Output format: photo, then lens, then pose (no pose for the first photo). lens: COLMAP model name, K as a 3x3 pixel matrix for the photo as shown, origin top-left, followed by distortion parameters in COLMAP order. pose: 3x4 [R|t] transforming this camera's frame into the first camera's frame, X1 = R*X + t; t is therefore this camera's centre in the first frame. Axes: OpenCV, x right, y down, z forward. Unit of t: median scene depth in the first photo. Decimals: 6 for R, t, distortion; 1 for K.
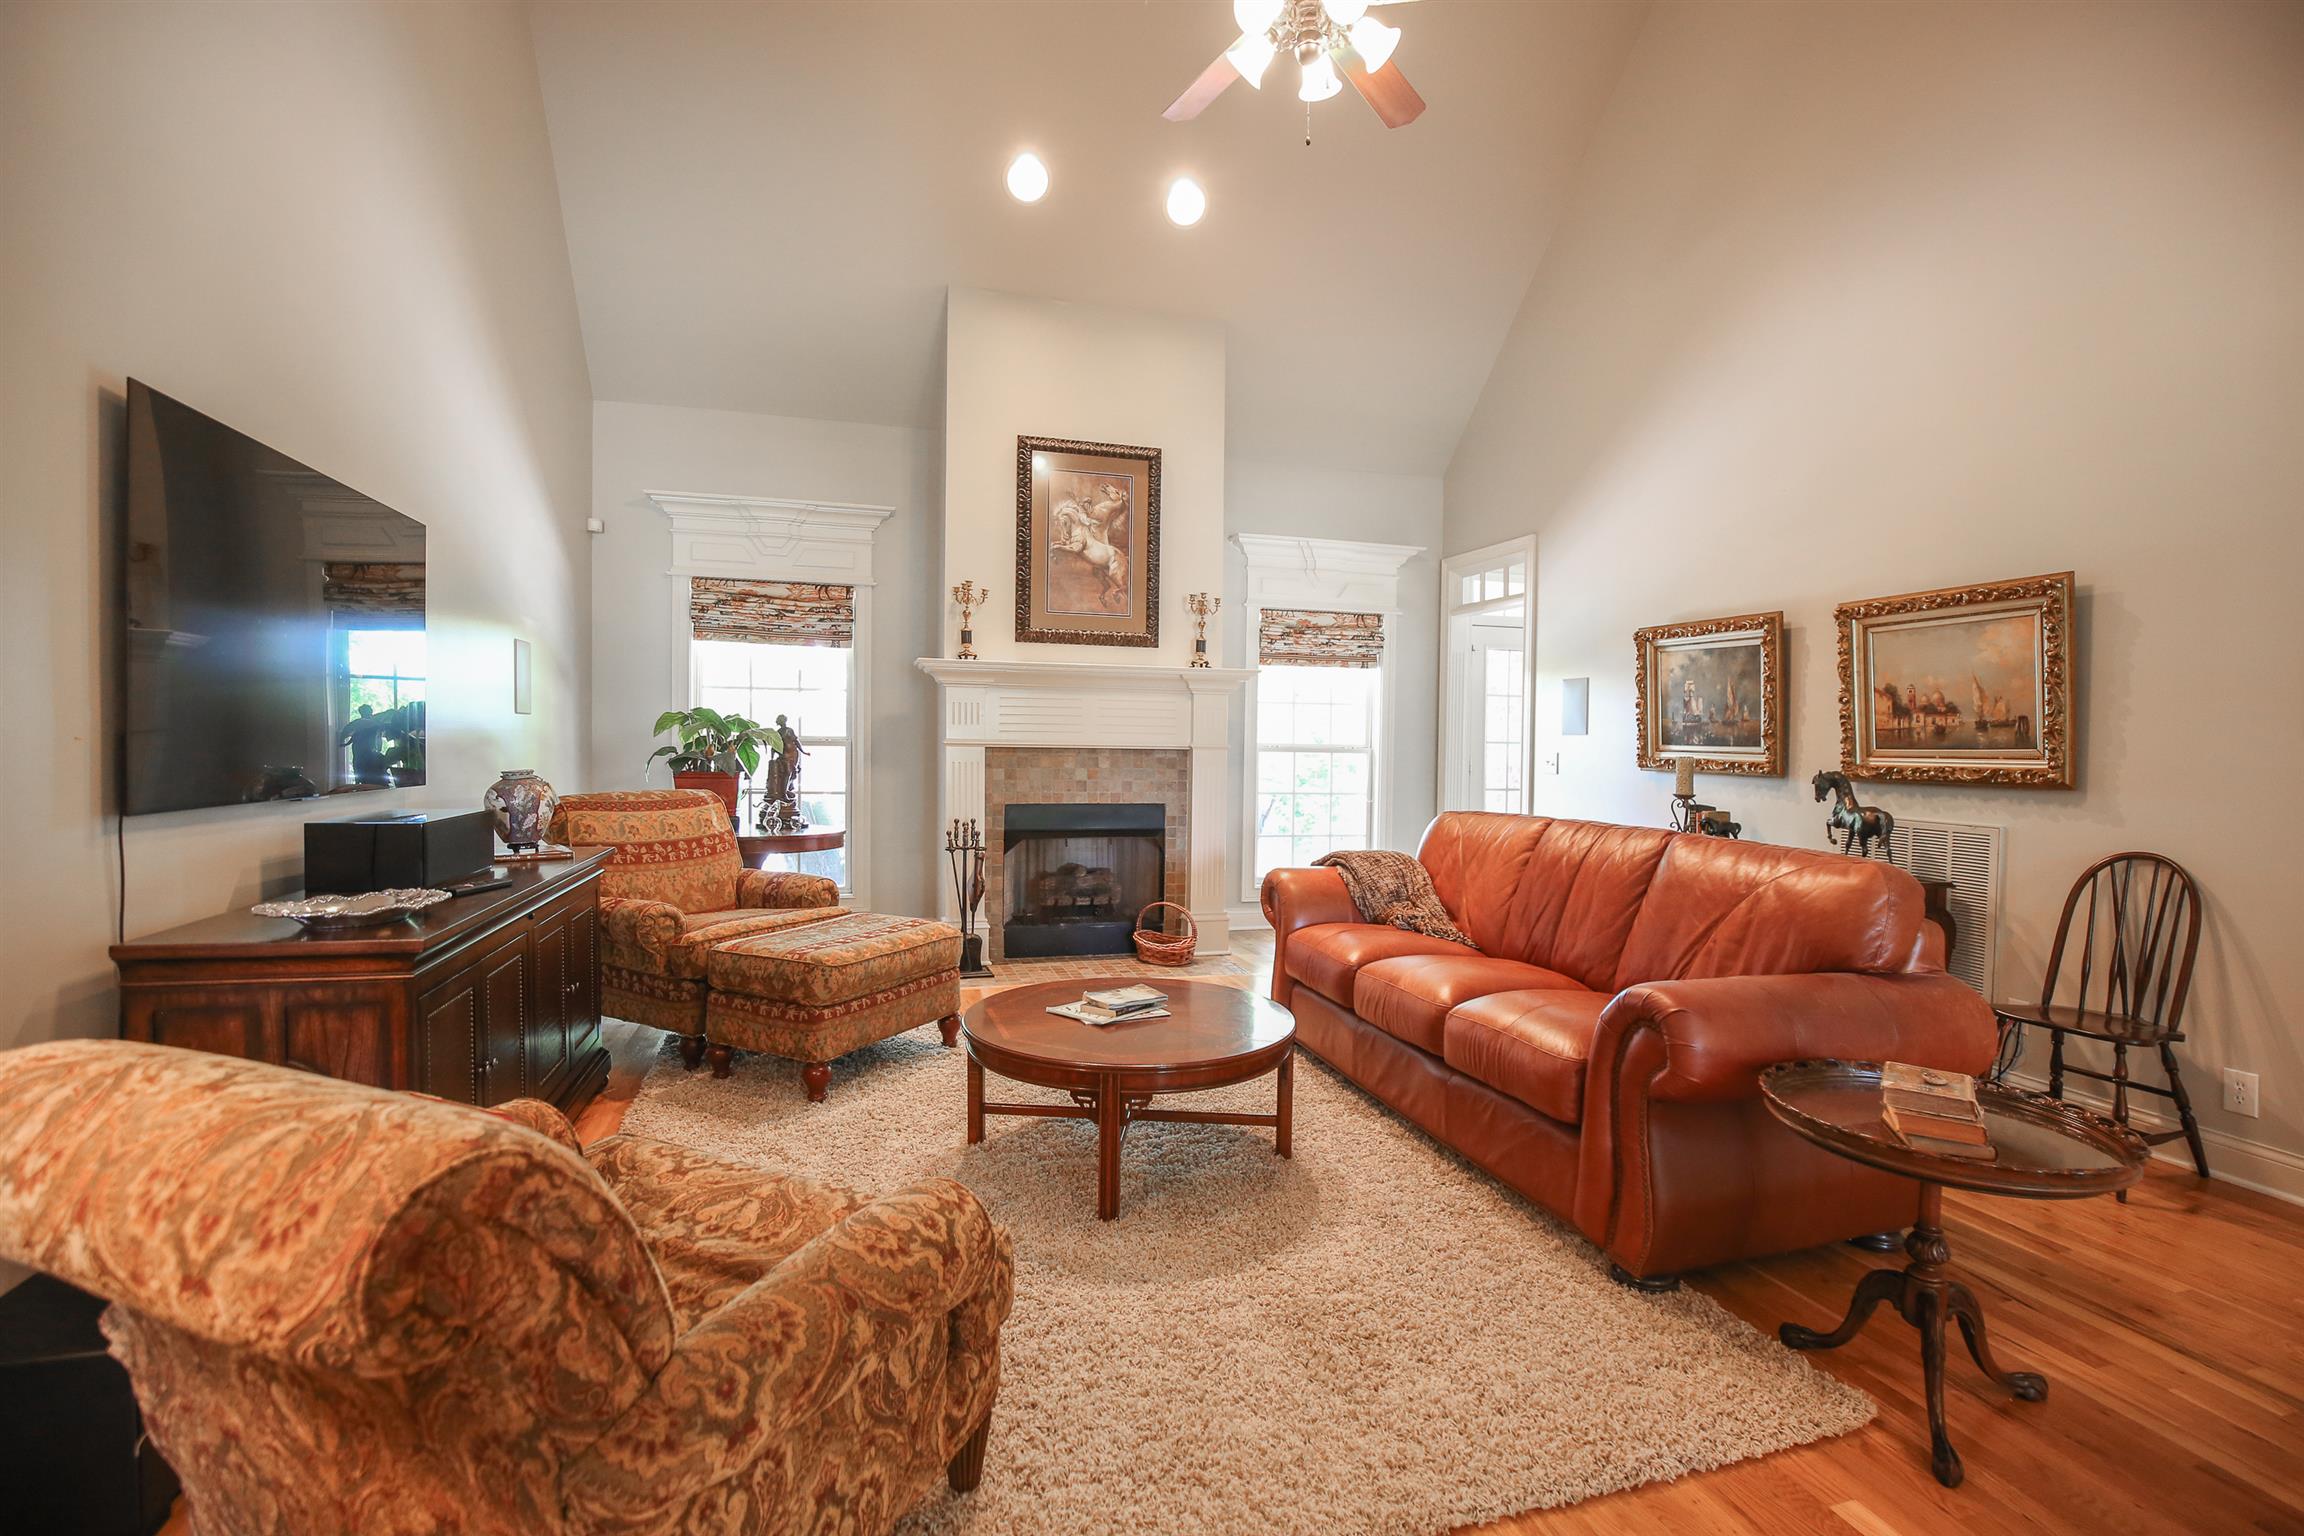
lens RADIAL K [[1066.5, 0, 1152.0], [0, 1066.5, 768.0], [0, 0, 1]] dist [0.002441, 0.000277]
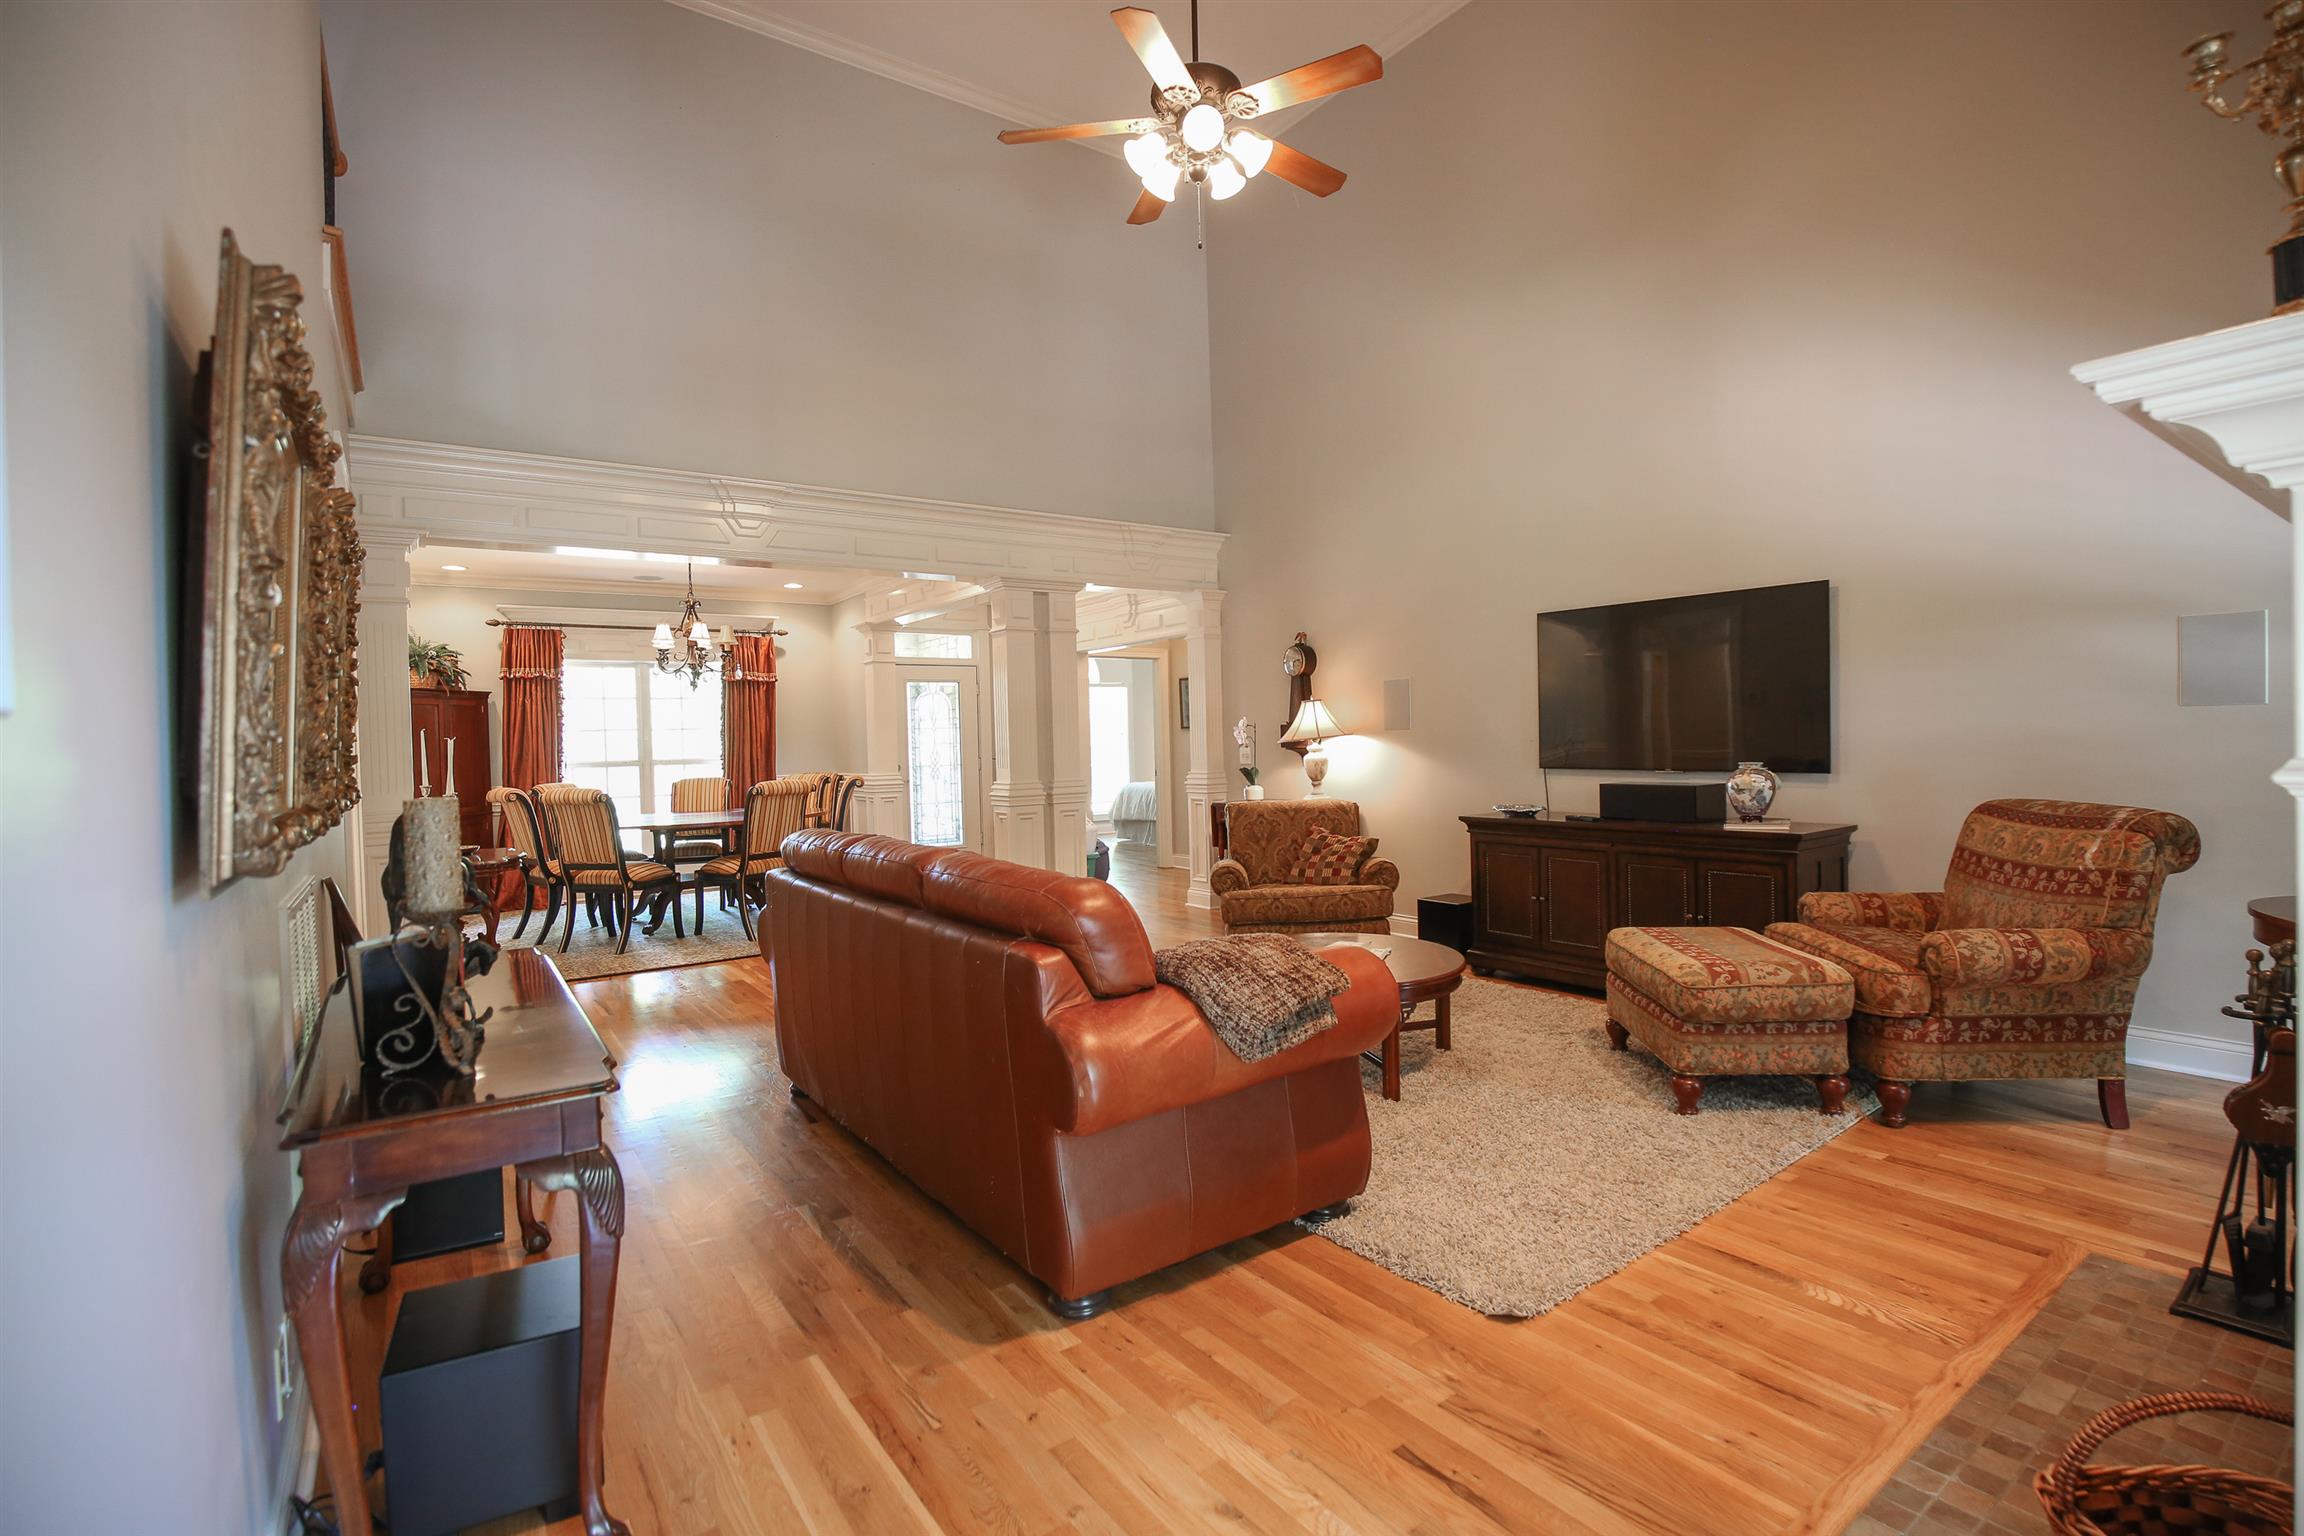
lens RADIAL K [[1066.5, 0, 1152.0], [0, 1066.5, 768.0], [0, 0, 1]] dist [0.002441, 0.000277]
pose [[-0.943945, 0.018053, -0.329610, -0.084129], [0.003374, 0.998979, 0.045051, -0.094169], [0.330086, 0.041414, -0.943042, 3.267986]]
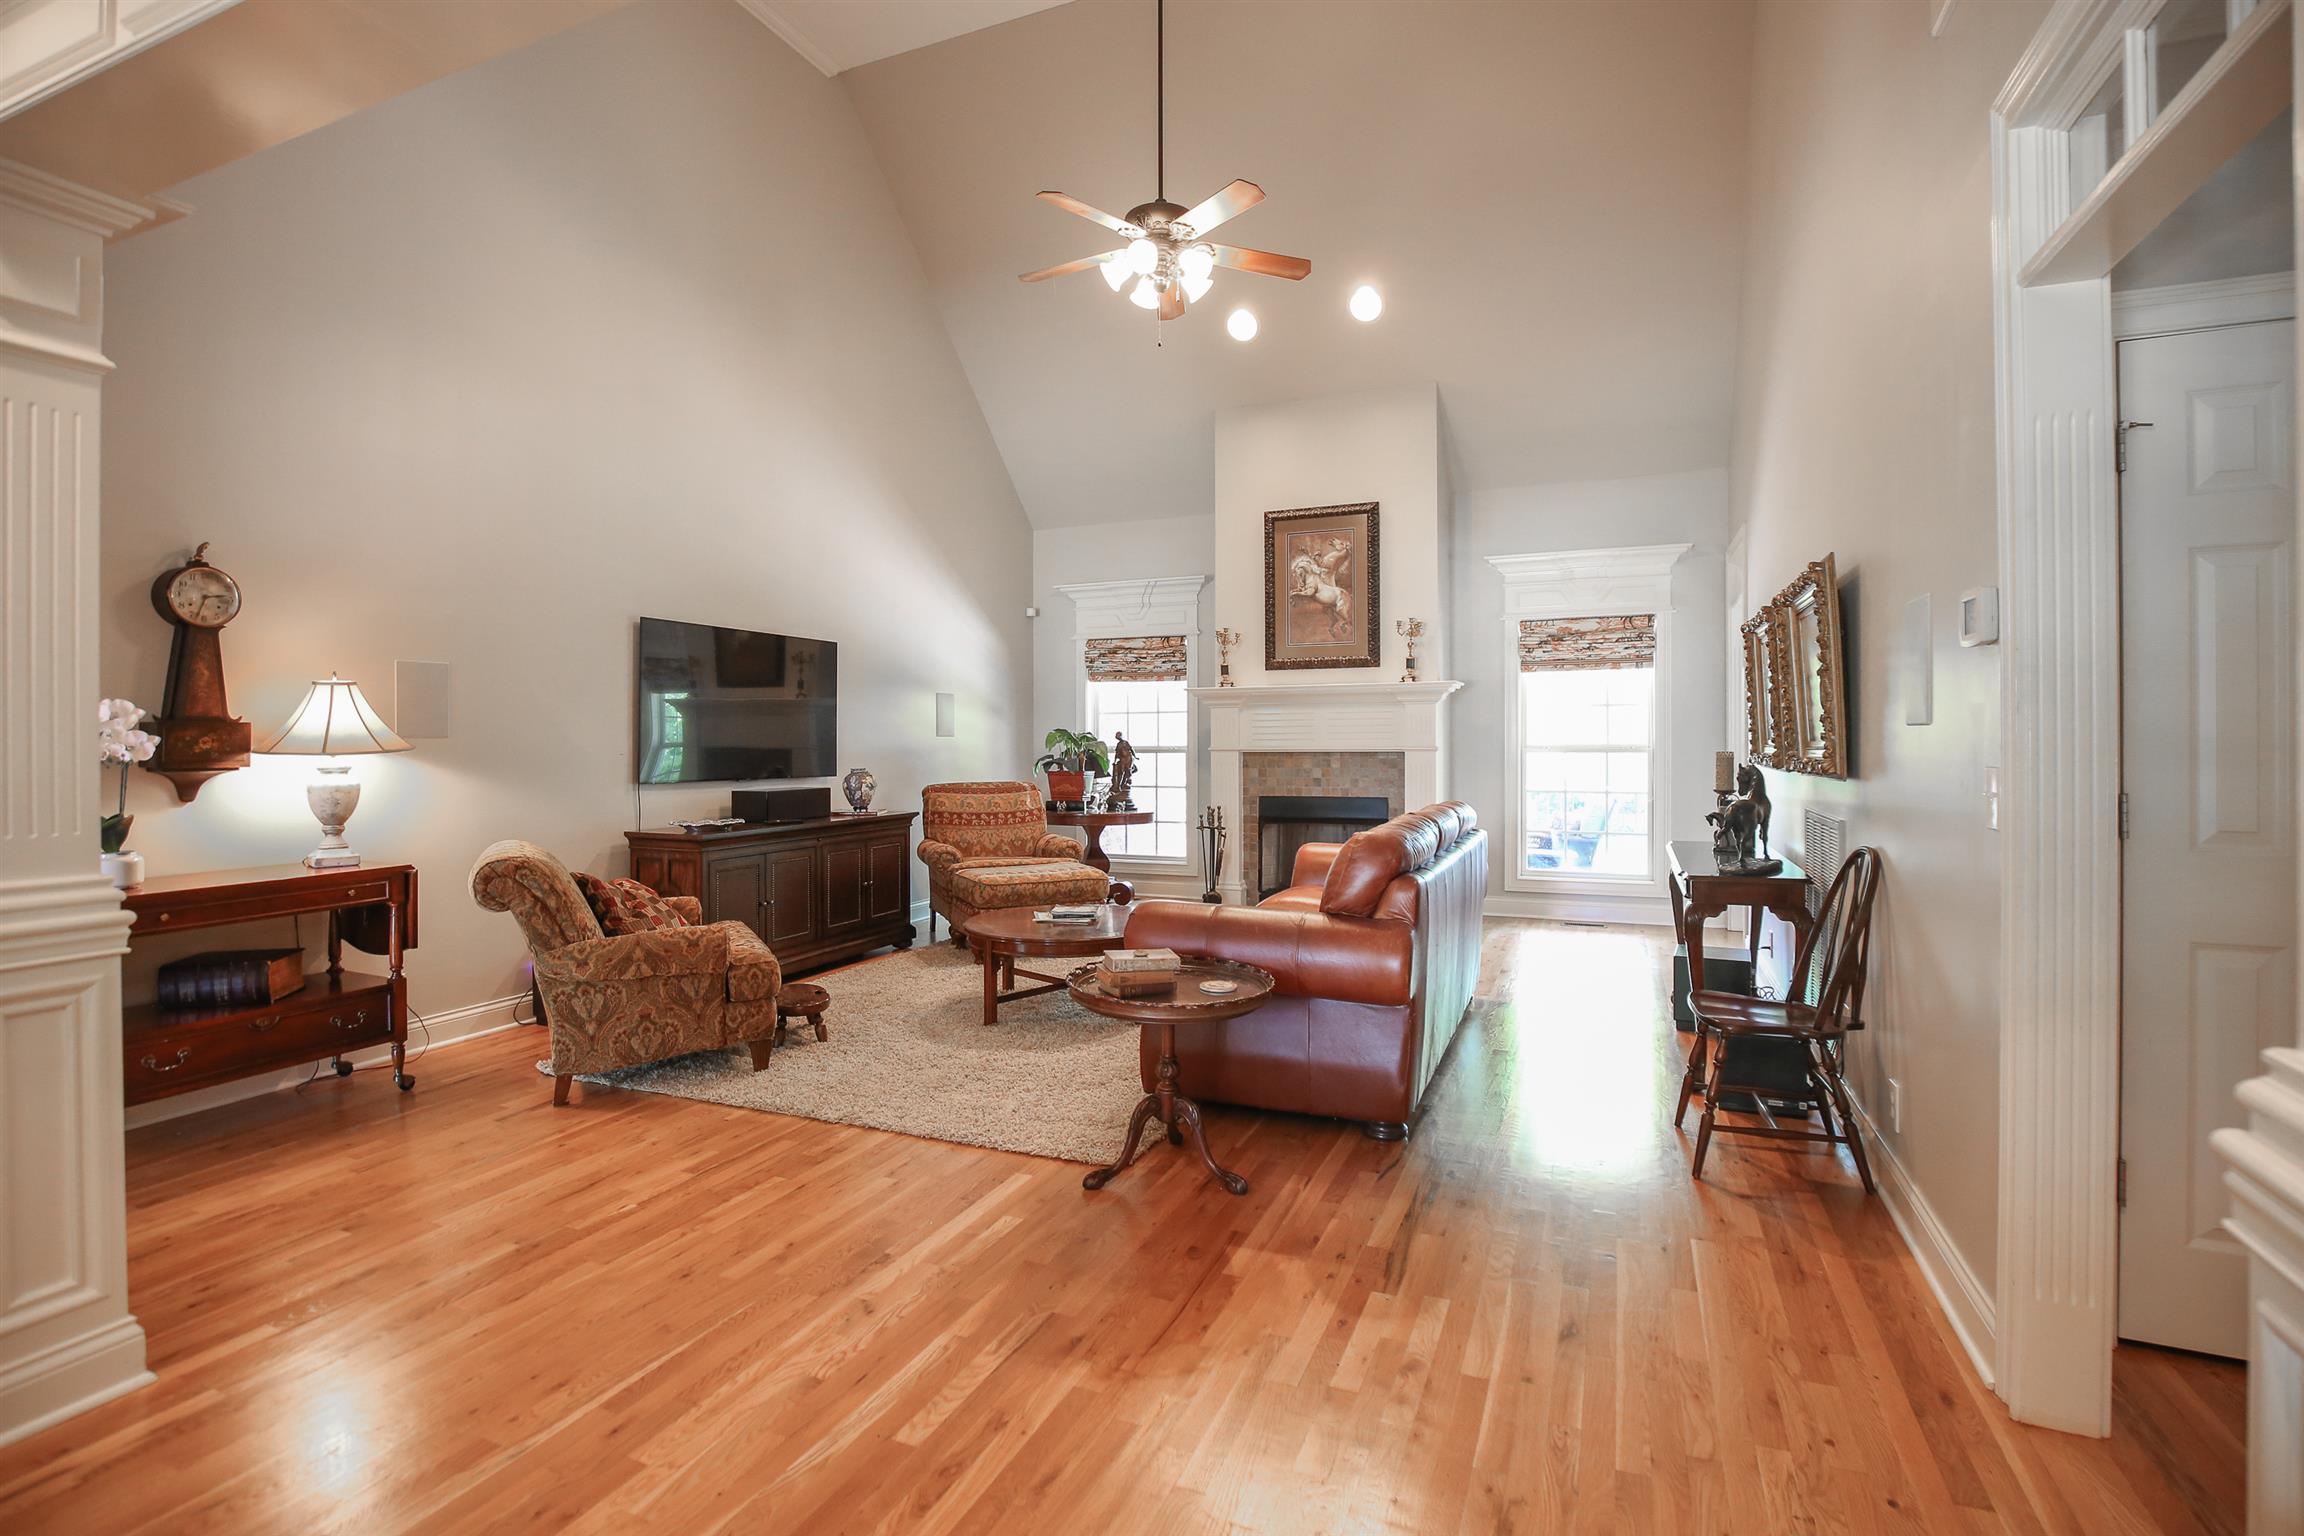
lens RADIAL K [[1067.4, 0, 1158.9], [0, 1067.4, 749.8], [0, 0, 1]] dist [0.000145, 0.000031]
pose [[0.776916, -0.014488, -0.629437, 0.573911], [0.001478, 0.999774, -0.021187, 0.005029], [0.629602, 0.015530, 0.776763, -0.084998]]
